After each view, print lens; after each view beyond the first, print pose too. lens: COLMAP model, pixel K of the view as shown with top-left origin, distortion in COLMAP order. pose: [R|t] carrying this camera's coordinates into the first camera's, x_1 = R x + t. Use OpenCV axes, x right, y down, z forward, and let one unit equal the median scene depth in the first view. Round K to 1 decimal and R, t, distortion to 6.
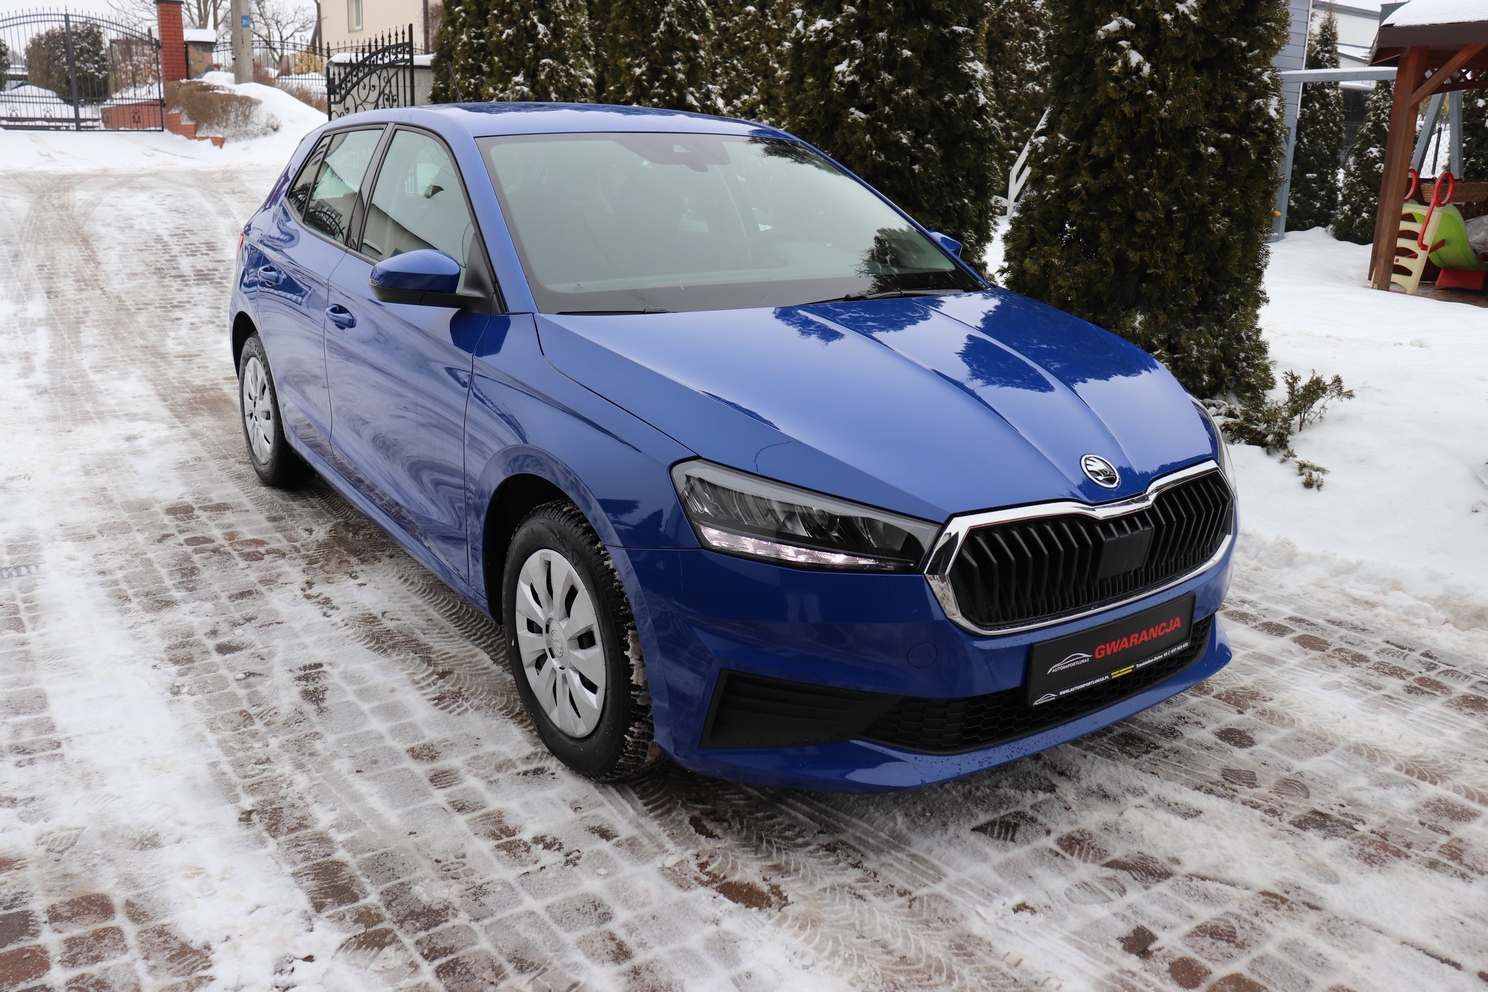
lens RADIAL K [[1175.1, 0, 737.7], [0, 1175.1, 491.2], [0, 0, 1]] dist [-0.089311, 0.039873]
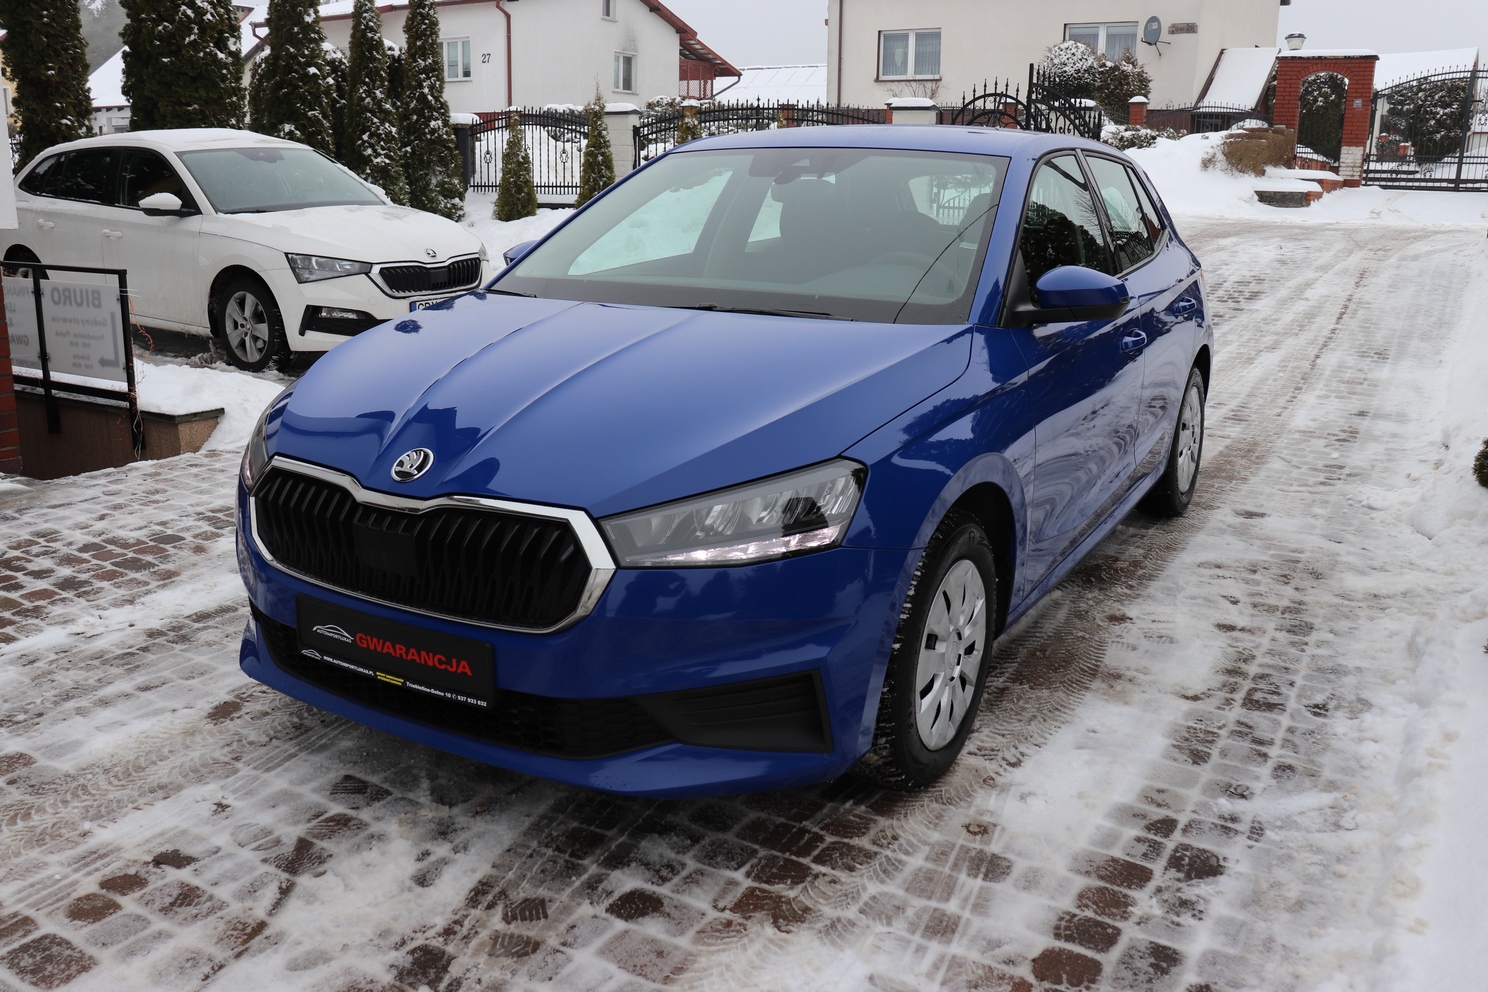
lens RADIAL K [[1175.1, 0, 733.5], [0, 1175.1, 496.8], [0, 0, 1]] dist [-0.089311, 0.039873]
pose [[0.442626, 0.204402, -0.873099, 1.237023], [-0.267710, 0.959391, 0.088886, -0.144612], [0.855812, 0.194394, 0.479371, 0.743978]]
